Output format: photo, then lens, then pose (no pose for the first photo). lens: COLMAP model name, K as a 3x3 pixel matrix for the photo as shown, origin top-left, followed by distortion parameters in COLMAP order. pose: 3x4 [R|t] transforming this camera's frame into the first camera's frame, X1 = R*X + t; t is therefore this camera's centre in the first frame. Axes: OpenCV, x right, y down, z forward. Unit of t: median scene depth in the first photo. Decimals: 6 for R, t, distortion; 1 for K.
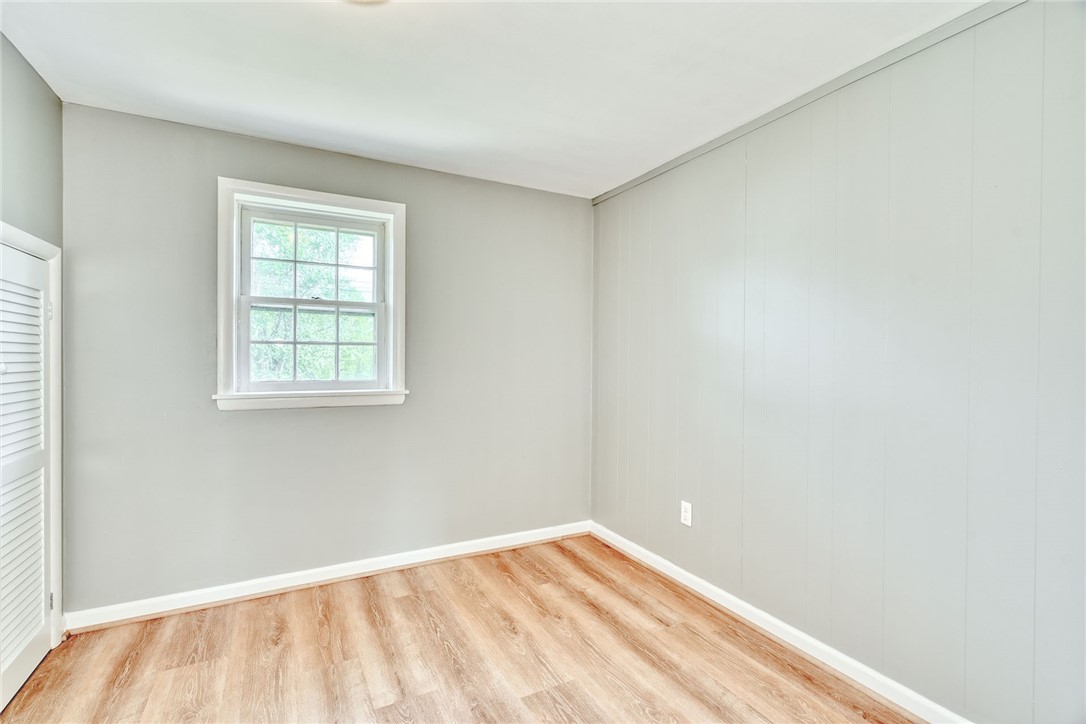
lens RADIAL K [[501.7, 0, 538.3], [0, 501.7, 355.4], [0, 0, 1]] dist [-0.003063, 0.000962]
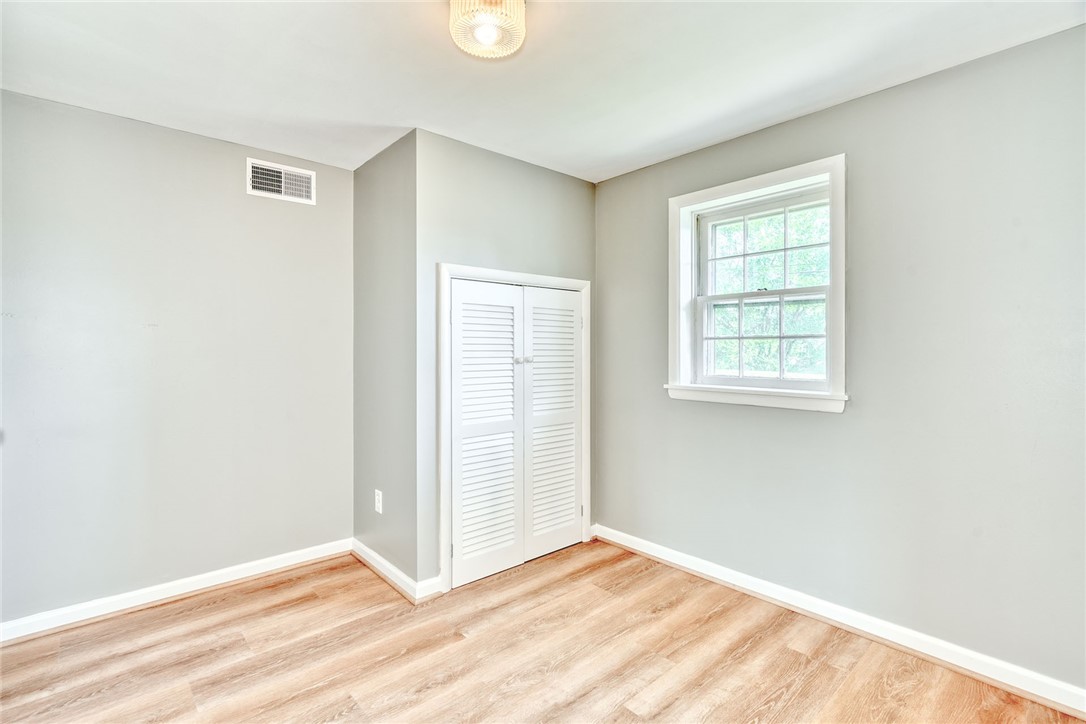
lens RADIAL K [[501.7, 0, 538.3], [0, 501.7, 355.4], [0, 0, 1]] dist [-0.003063, 0.000962]
pose [[0.233981, 0.000812, -0.972241, 0.423598], [0.002625, 0.999995, 0.001467, 0.007113], [0.972238, -0.002896, 0.233978, 0.427626]]
